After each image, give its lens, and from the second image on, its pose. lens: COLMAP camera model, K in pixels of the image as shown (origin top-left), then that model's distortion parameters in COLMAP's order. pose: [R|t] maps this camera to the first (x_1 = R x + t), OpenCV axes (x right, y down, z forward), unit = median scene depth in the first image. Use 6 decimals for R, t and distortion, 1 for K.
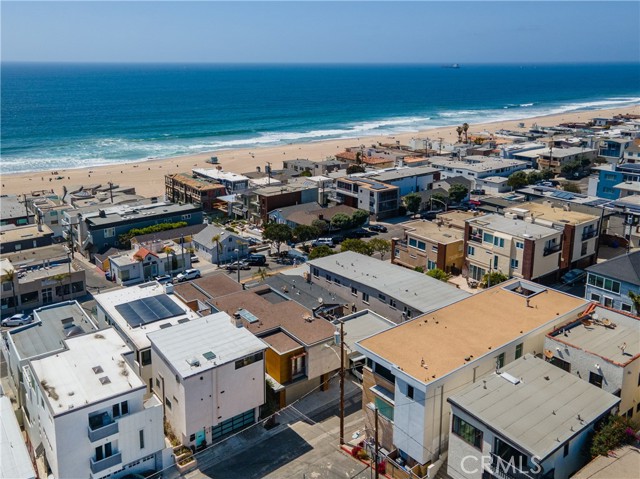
lens RADIAL K [[563.1, 0, 299.6], [0, 563.1, 162.8], [0, 0, 1]] dist [0.006343, -0.000106]
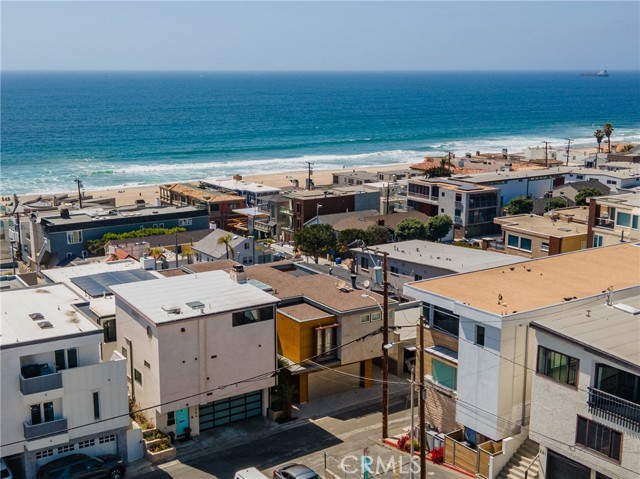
lens RADIAL K [[830.6, 0, 320.0], [0, 830.6, 239.5], [0, 0, 1]] dist [0.017226, -0.021887]
pose [[0.998460, 0.010171, -0.054535, 0.027635], [-0.008830, 0.999654, 0.024769, 0.132247], [0.054768, -0.024250, 0.998205, -0.008635]]
